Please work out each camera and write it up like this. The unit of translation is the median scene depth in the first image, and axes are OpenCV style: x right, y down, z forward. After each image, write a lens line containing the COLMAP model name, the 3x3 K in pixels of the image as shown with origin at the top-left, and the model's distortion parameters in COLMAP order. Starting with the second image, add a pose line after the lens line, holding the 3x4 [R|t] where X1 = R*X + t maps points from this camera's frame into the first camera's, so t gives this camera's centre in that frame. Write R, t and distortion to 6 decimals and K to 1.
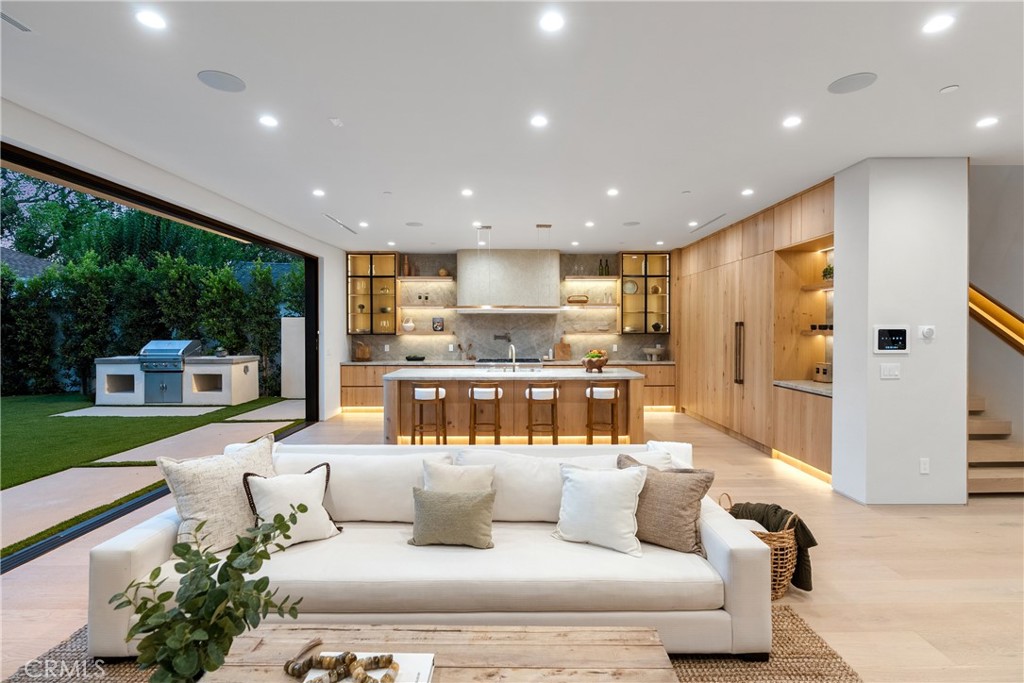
lens RADIAL K [[471.9, 0, 512.0], [0, 471.9, 341.5], [0, 0, 1]] dist [-0.000711, 0.000045]
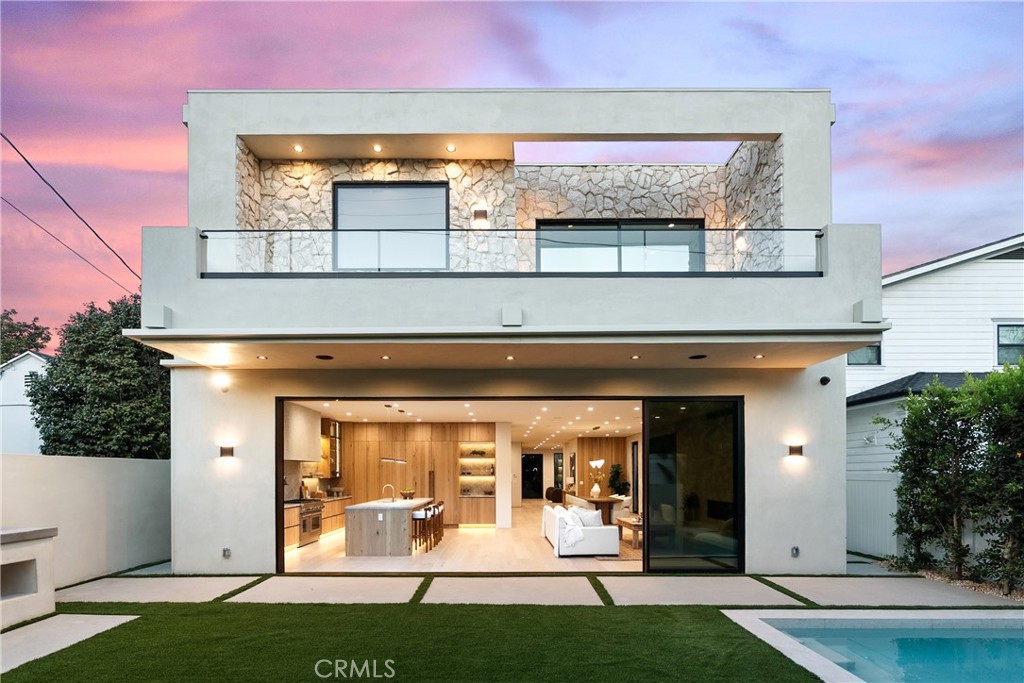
lens RADIAL K [[471.9, 0, 512.0], [0, 471.9, 341.5], [0, 0, 1]] dist [-0.000711, 0.000045]
pose [[-0.011017, 0.272171, 0.962186, -1.248789], [0.032379, 0.961837, -0.271701, -0.006501], [-0.999415, 0.028161, -0.019409, 0.465414]]
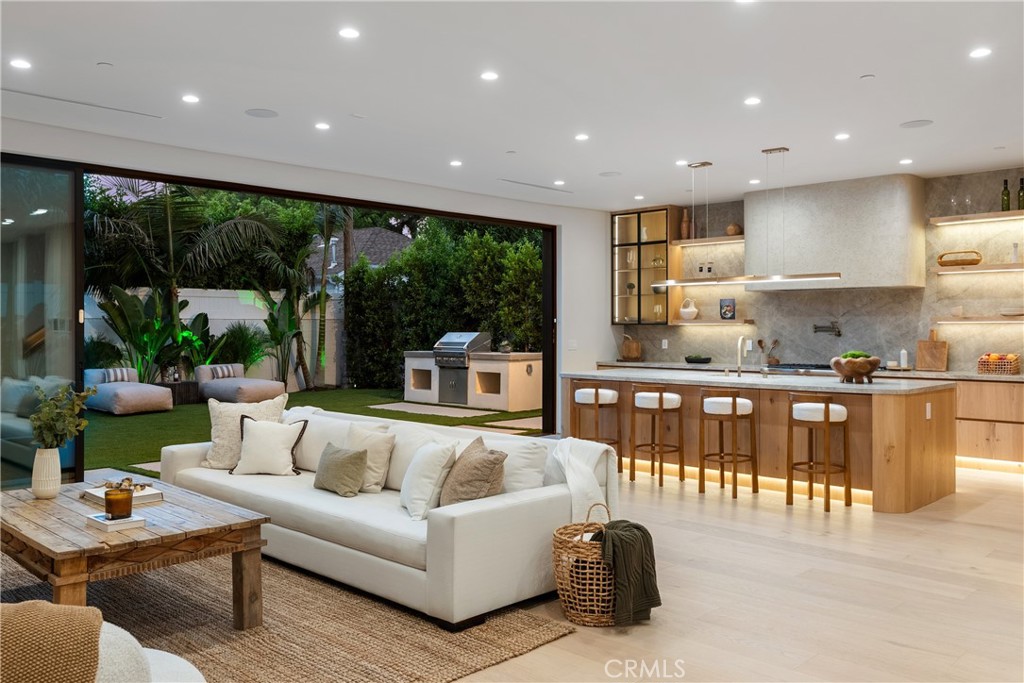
lens RADIAL K [[835.1, 0, 512.0], [0, 835.1, 338.1], [0, 0, 1]] dist [-0.007505, -0.000416]
pose [[0.716663, 0.008727, -0.697365, 0.436620], [-0.018771, 0.999801, -0.006778, 0.017665], [0.697167, 0.017947, 0.716684, -0.041567]]
